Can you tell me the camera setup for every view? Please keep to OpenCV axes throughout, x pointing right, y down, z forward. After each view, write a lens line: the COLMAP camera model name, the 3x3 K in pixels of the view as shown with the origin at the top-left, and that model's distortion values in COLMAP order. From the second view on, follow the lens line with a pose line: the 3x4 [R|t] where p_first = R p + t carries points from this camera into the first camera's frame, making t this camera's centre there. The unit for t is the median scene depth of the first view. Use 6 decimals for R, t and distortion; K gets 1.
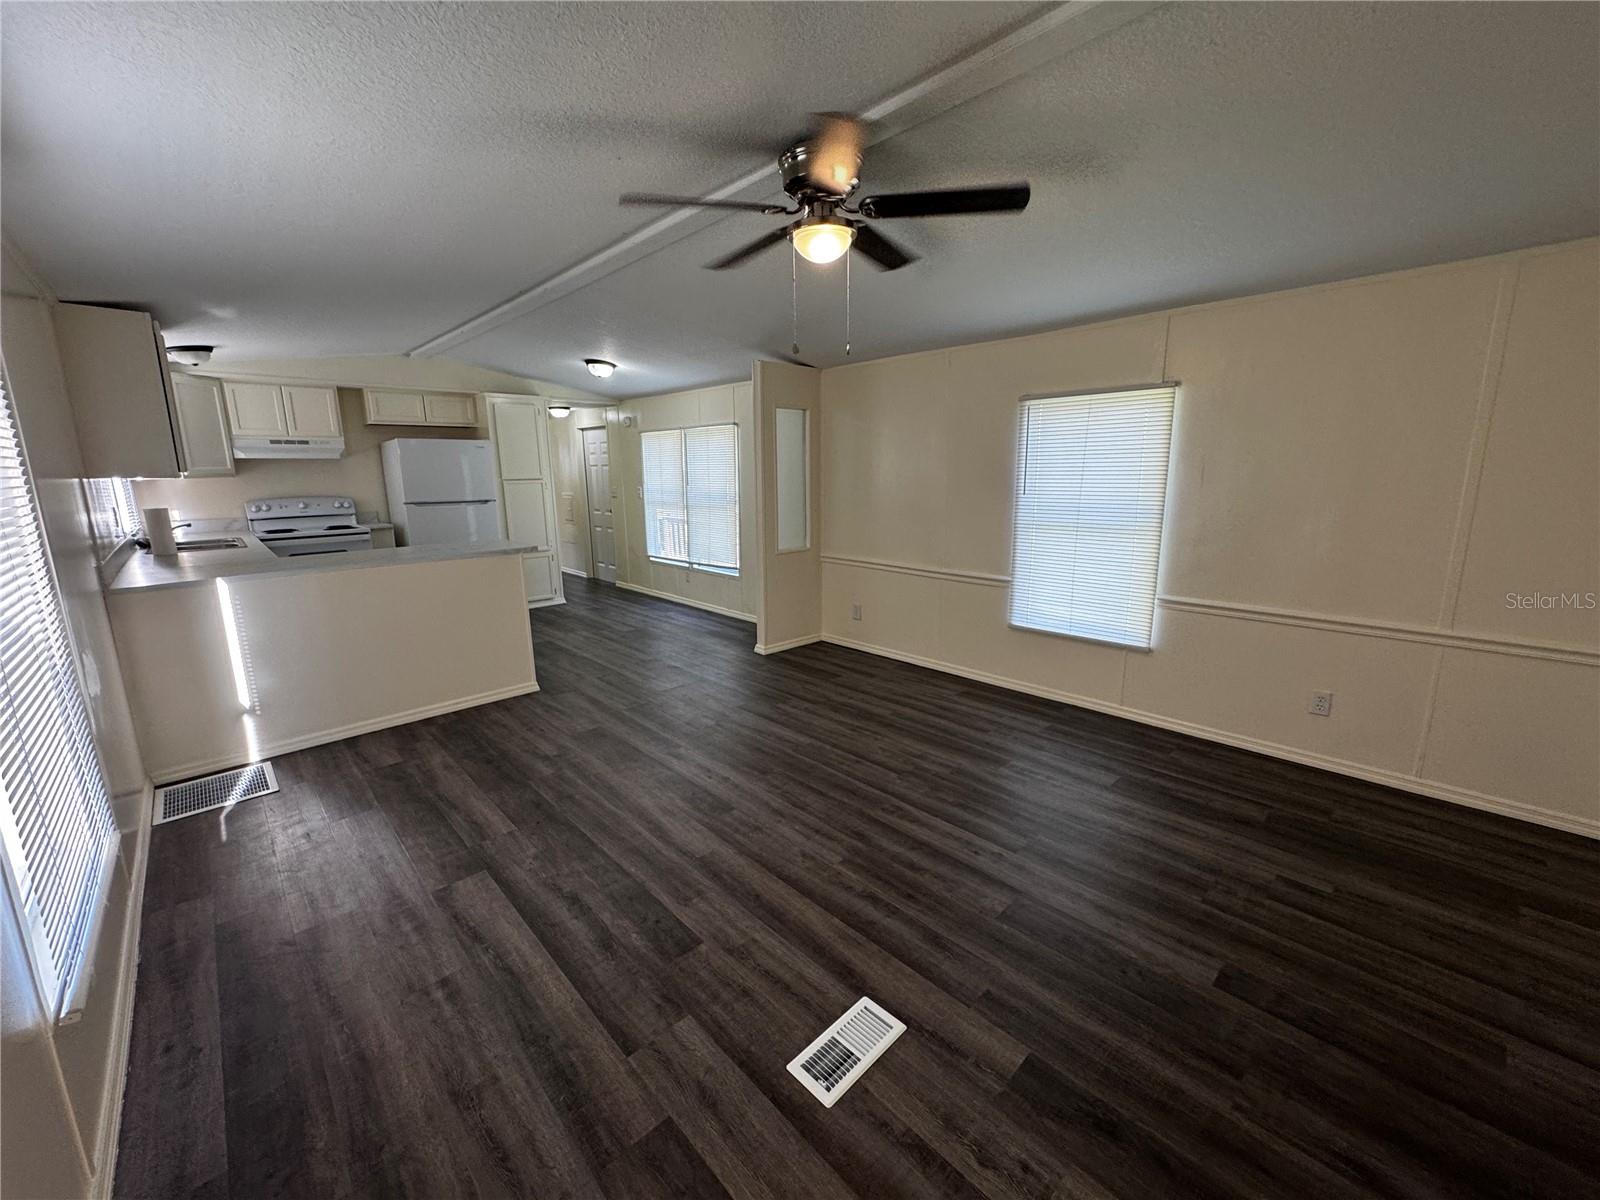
lens RADIAL K [[641.6, 0, 795.1], [0, 641.6, 598.3], [0, 0, 1]] dist [0.000750, 0.000054]
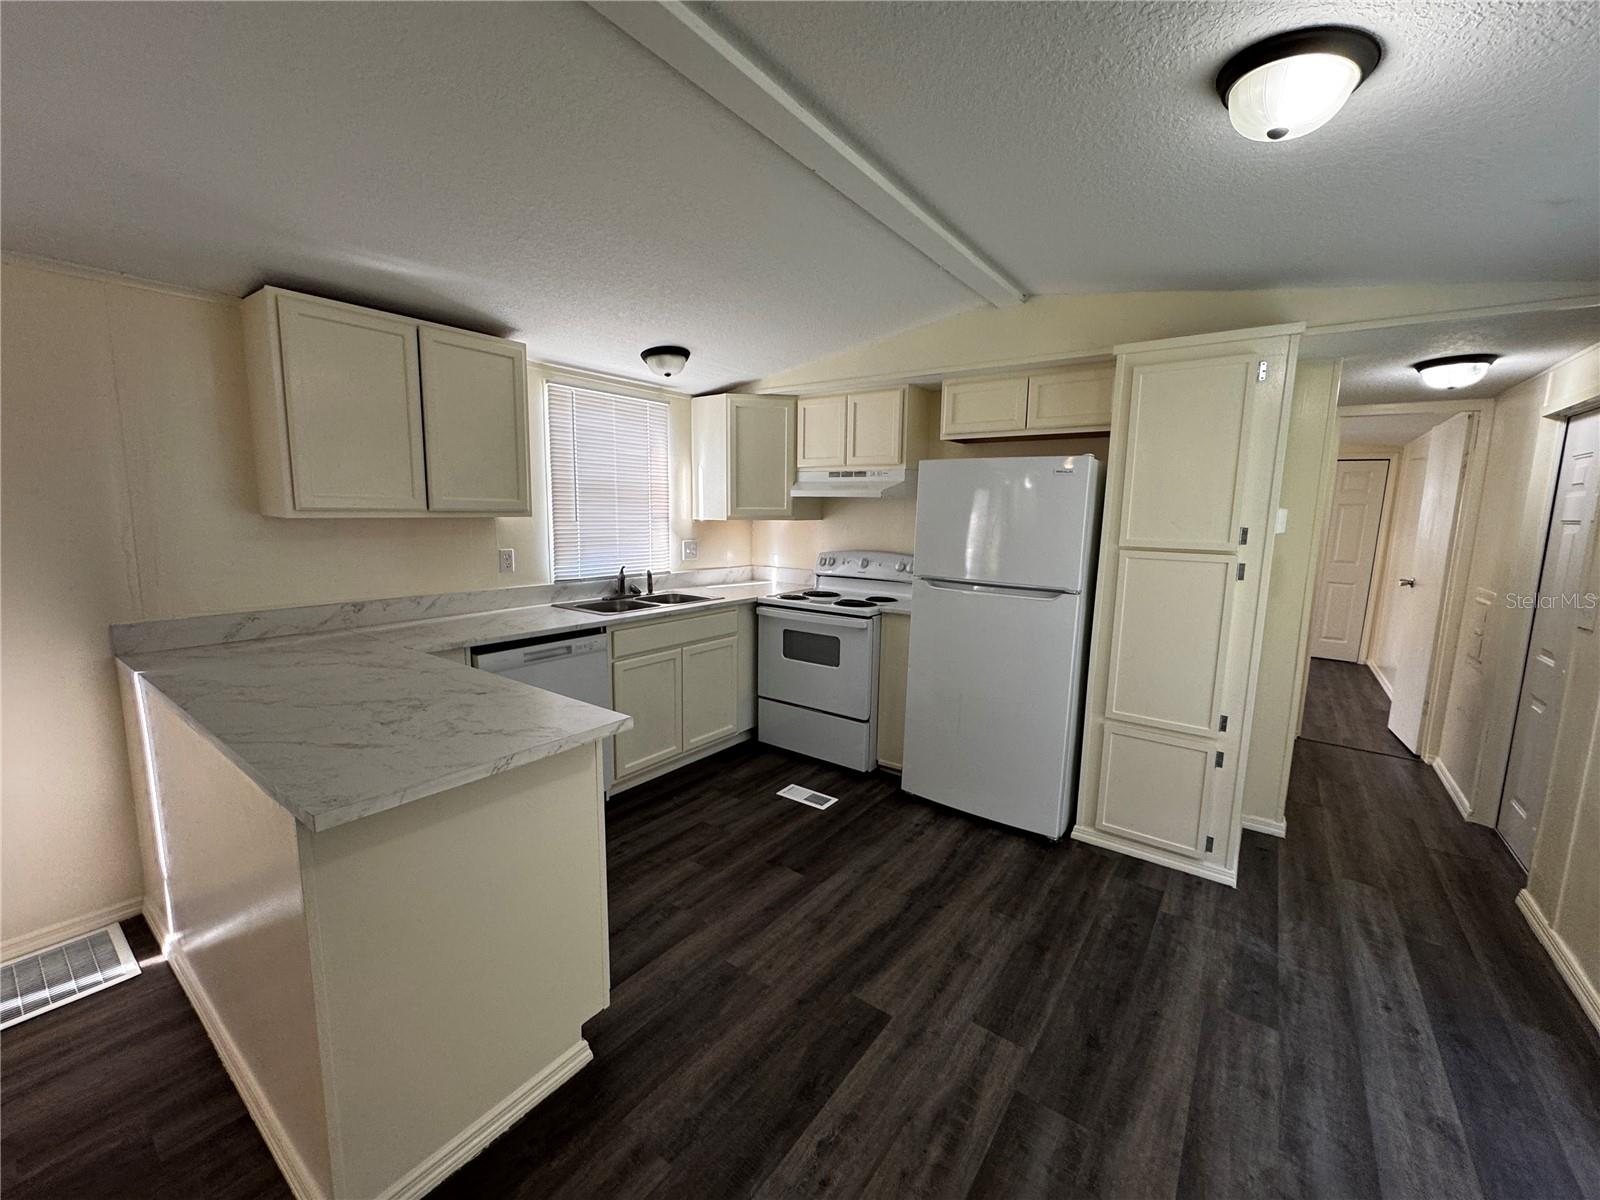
lens RADIAL K [[641.6, 0, 795.1], [0, 641.6, 598.3], [0, 0, 1]] dist [0.000750, 0.000054]
pose [[0.181251, 0.156151, -0.970961, -0.088902], [-0.215204, 0.969682, 0.115773, -0.178213], [0.959601, 0.187971, 0.209361, 0.813971]]
